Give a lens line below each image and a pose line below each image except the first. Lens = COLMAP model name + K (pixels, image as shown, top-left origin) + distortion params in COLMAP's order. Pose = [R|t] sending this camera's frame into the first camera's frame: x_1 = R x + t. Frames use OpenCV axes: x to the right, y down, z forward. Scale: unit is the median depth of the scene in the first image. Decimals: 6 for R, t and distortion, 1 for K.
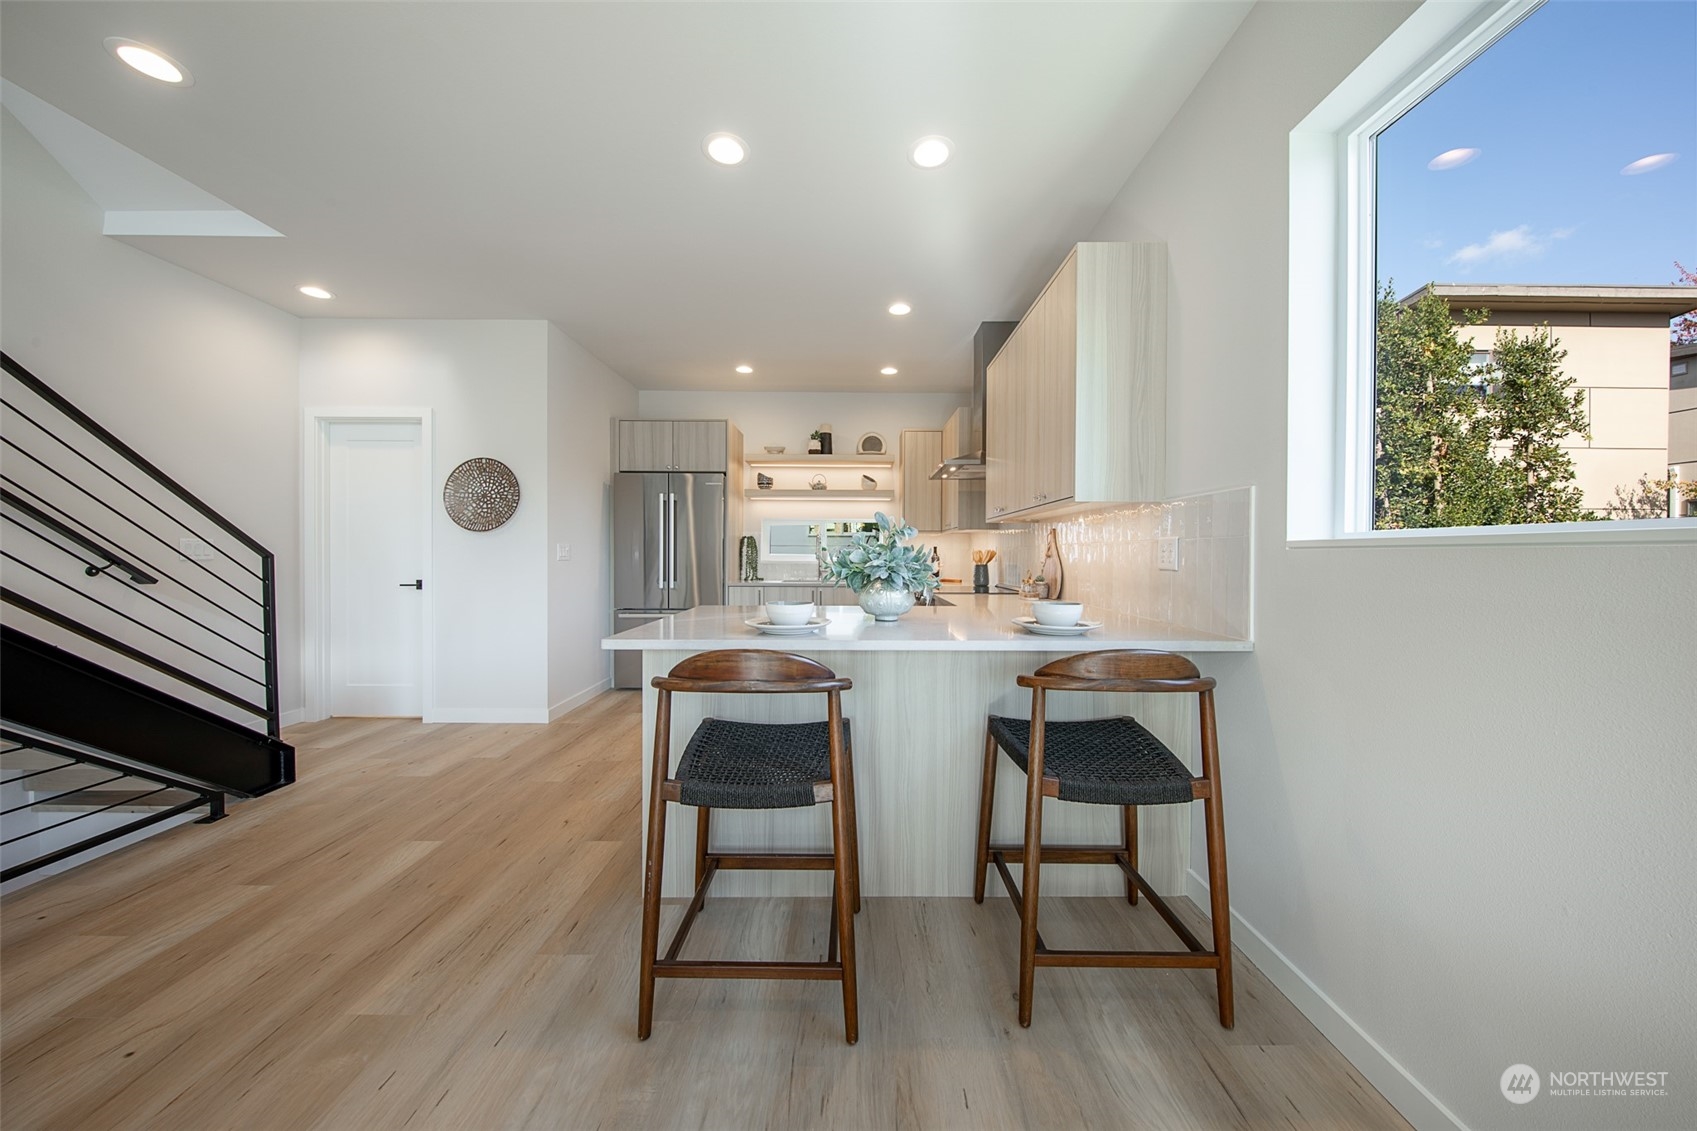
lens RADIAL K [[567.1, 0, 851.3], [0, 567.1, 555.9], [0, 0, 1]] dist [-0.000312, -0.000012]
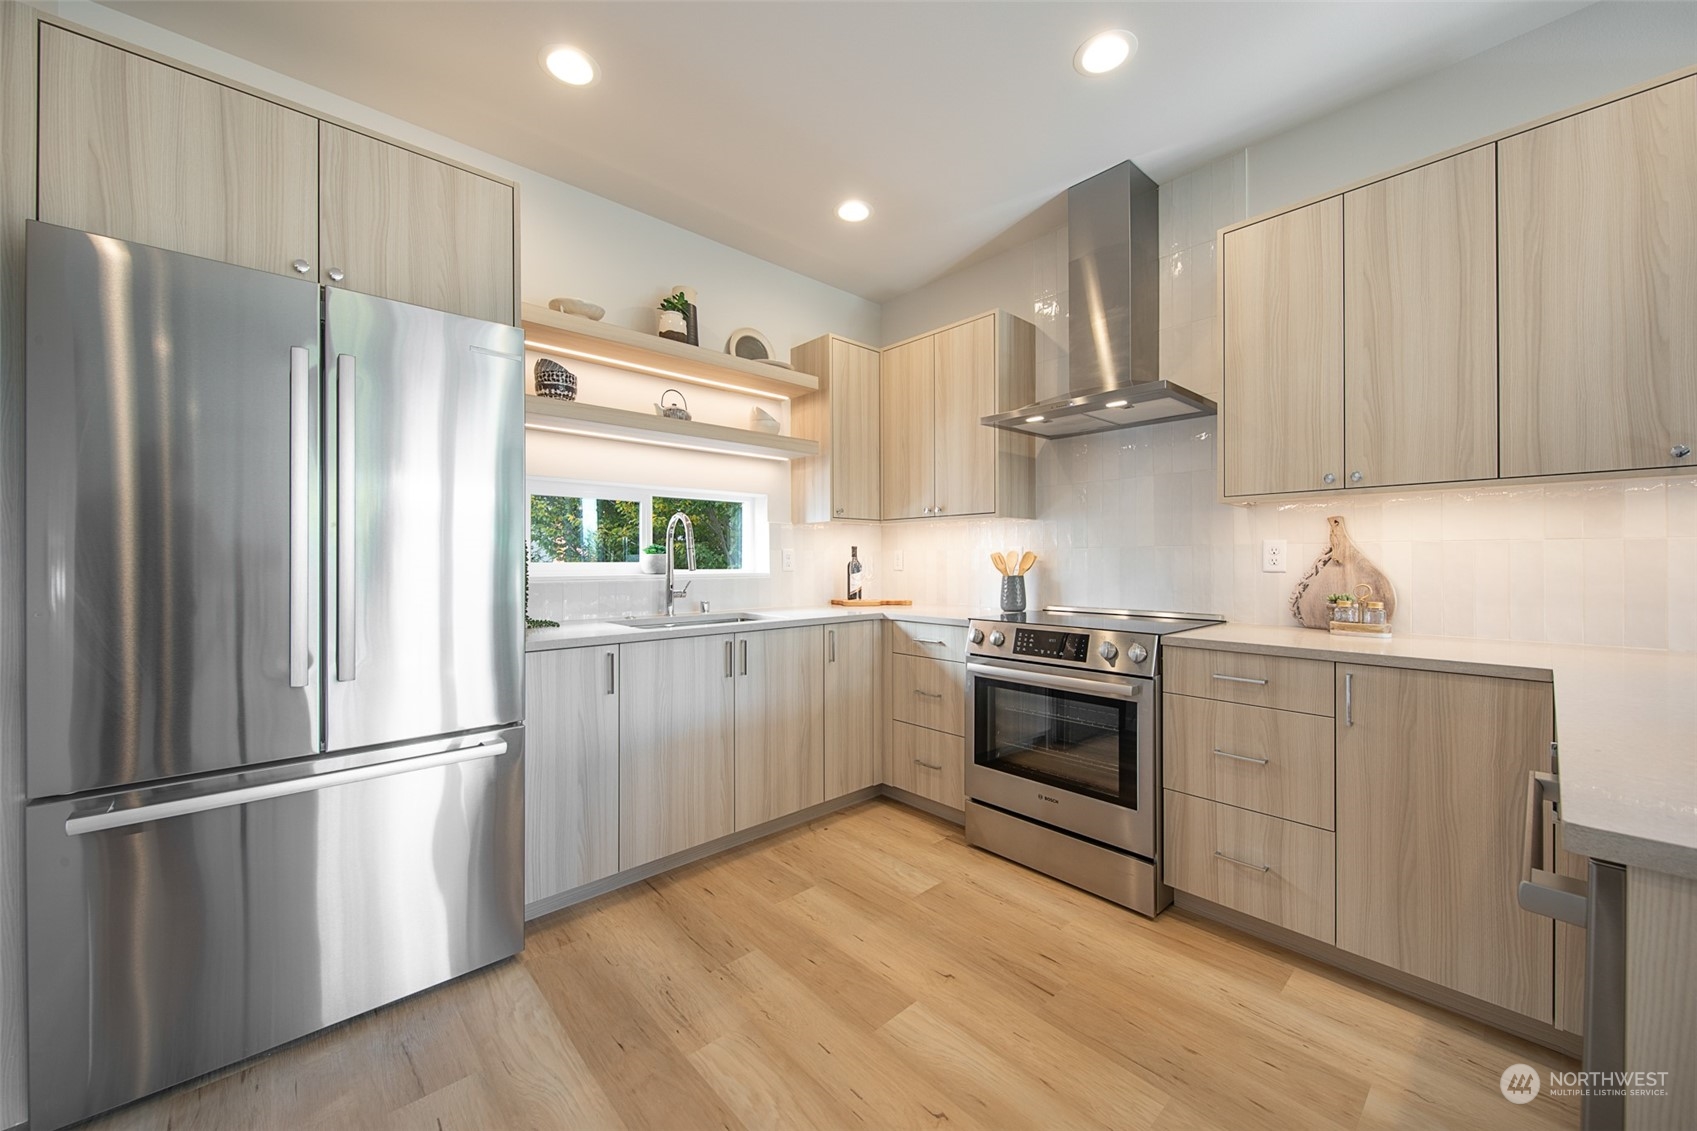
lens RADIAL K [[640.4, 0, 856.8], [0, 640.4, 555.8], [0, 0, 1]] dist [-0.000314, -0.000205]
pose [[0.735322, -0.003210, 0.677711, -0.309275], [0.006979, 0.999972, -0.002836, -0.004398], [-0.677682, 0.006816, 0.735323, 0.520325]]
